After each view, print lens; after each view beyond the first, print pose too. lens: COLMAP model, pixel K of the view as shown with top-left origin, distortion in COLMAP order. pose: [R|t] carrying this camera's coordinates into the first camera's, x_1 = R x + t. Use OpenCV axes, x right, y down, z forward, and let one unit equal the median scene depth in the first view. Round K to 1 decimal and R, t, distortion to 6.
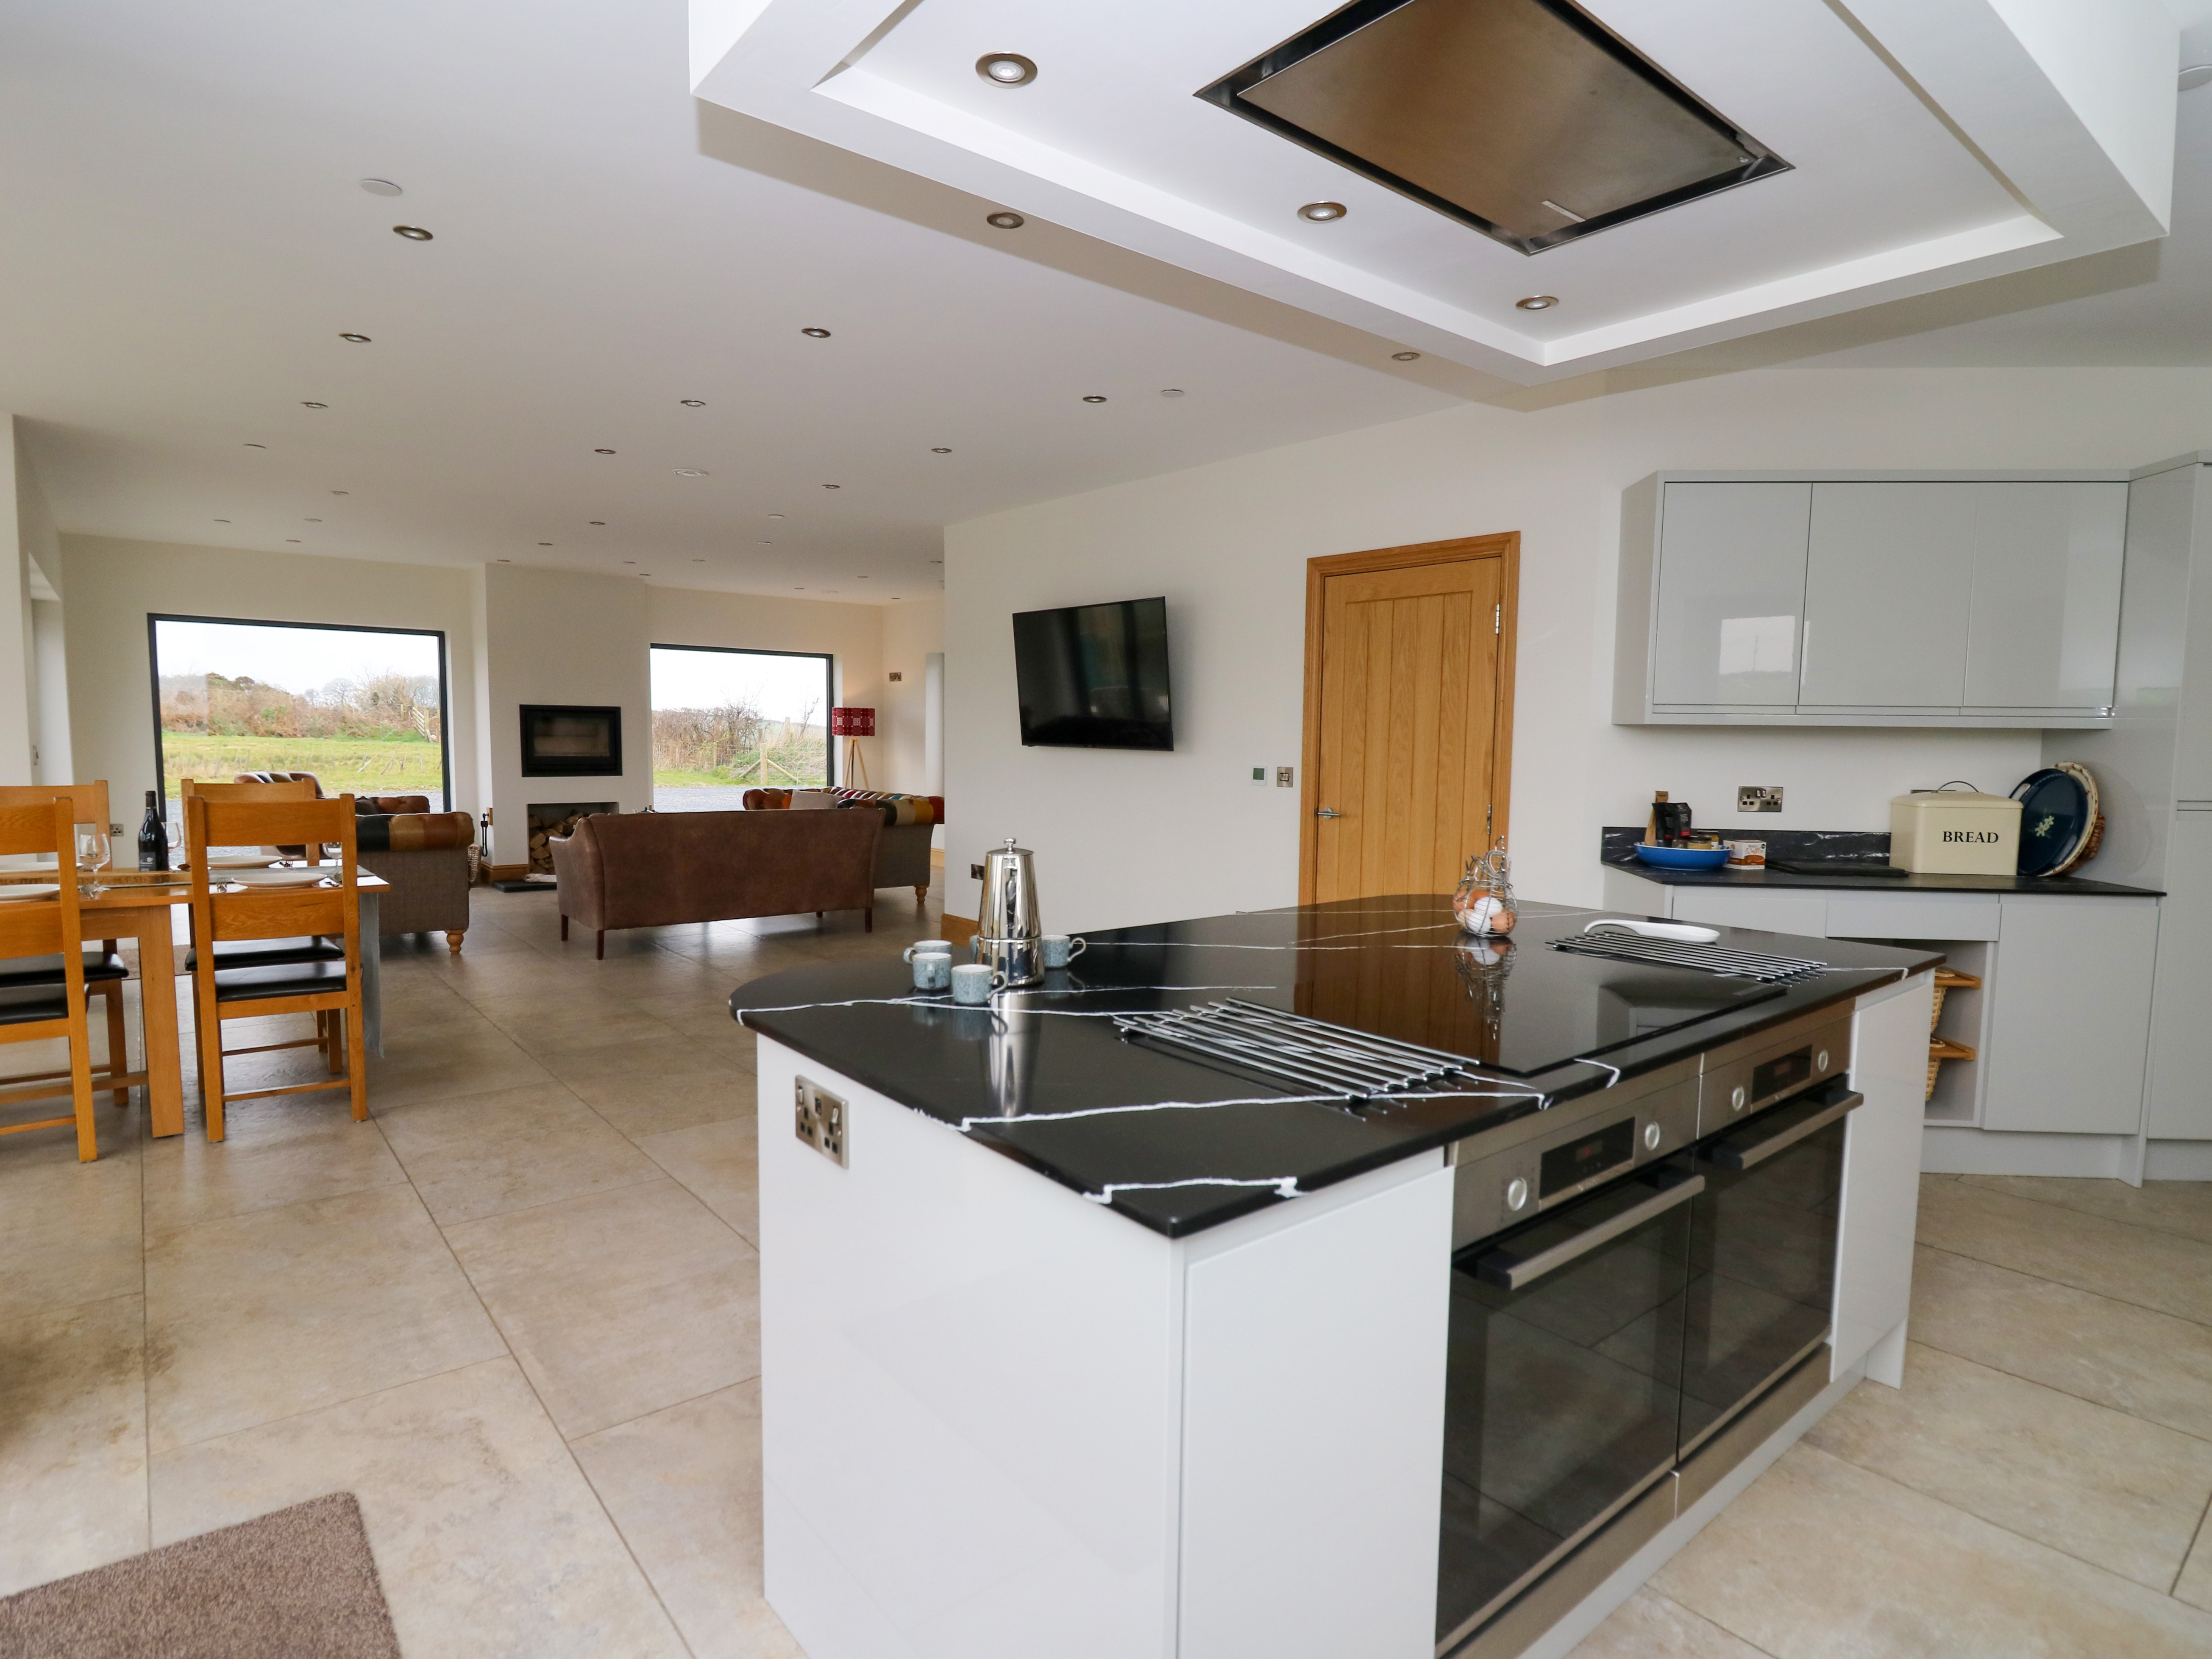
lens RADIAL K [[1164.0, 0, 1105.8], [0, 1164.0, 847.7], [0, 0, 1]] dist [0.004677, -0.014795]
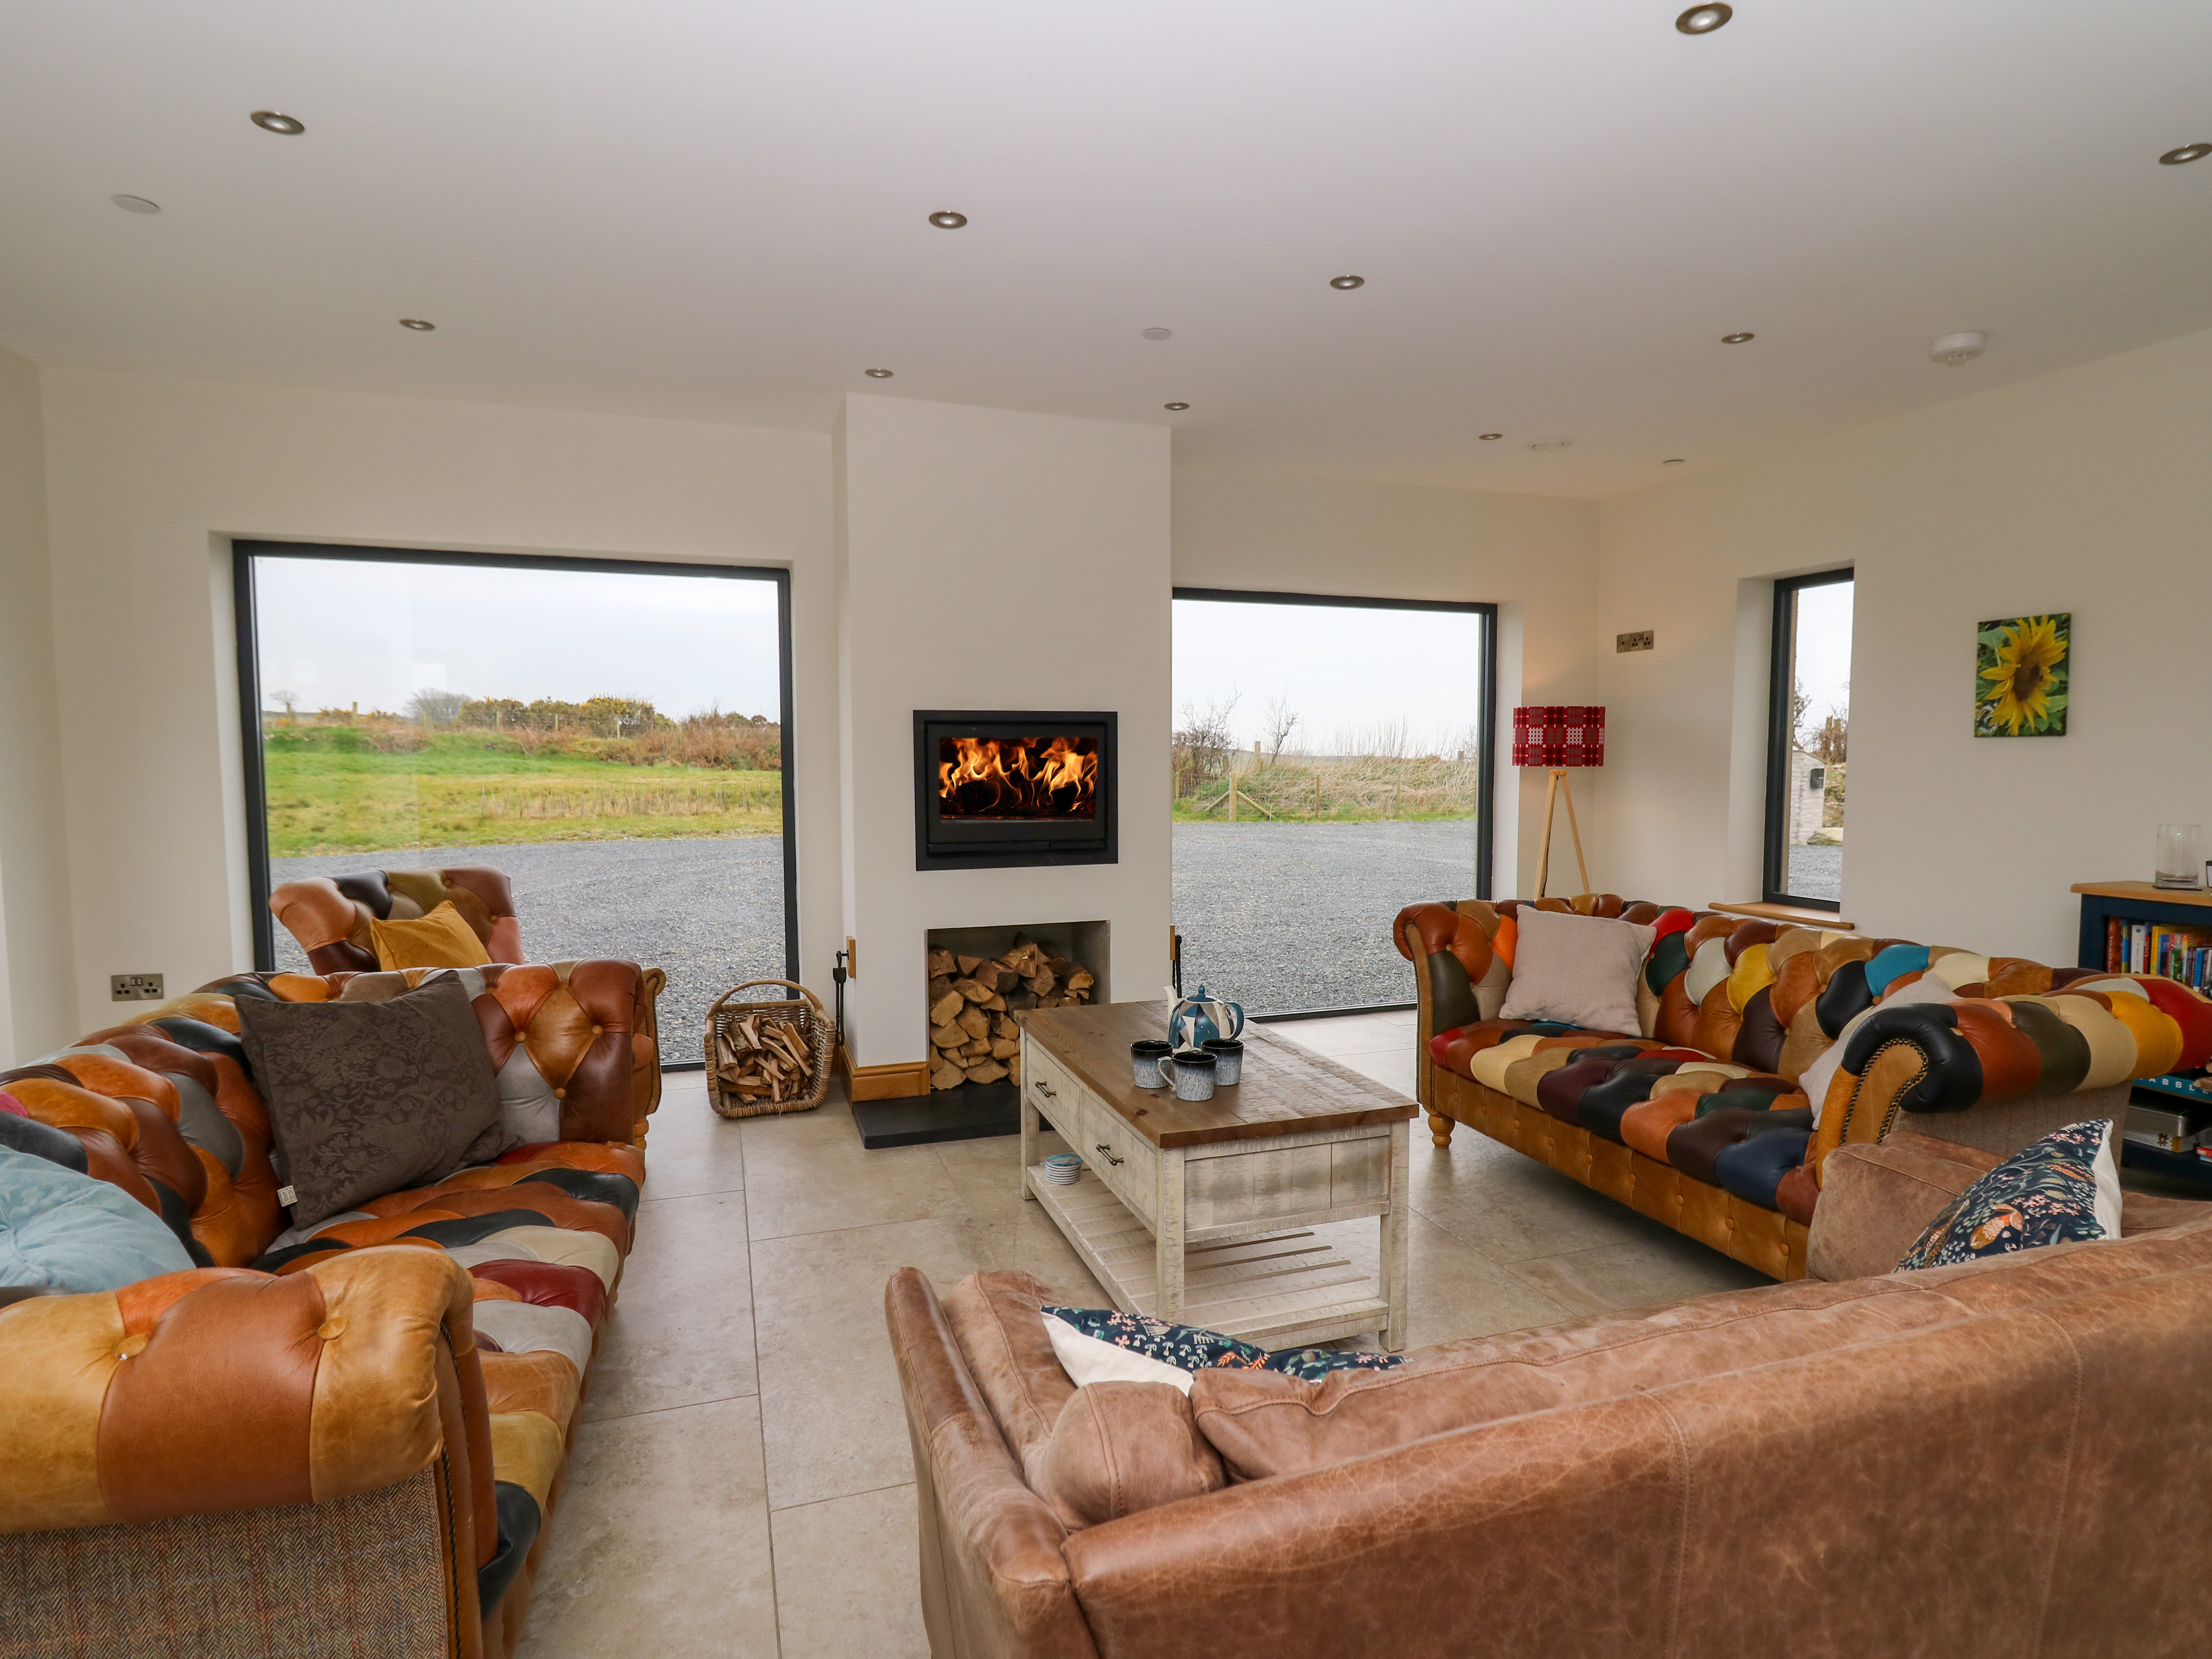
lens RADIAL K [[1164.2, 0, 1113.3], [0, 1164.2, 834.4], [0, 0, 1]] dist [0.004677, -0.014795]
pose [[0.936310, 0.006285, -0.351118, -0.219310], [-0.017557, 0.999427, -0.028931, -0.050914], [0.350735, 0.033253, 0.935884, 0.487814]]
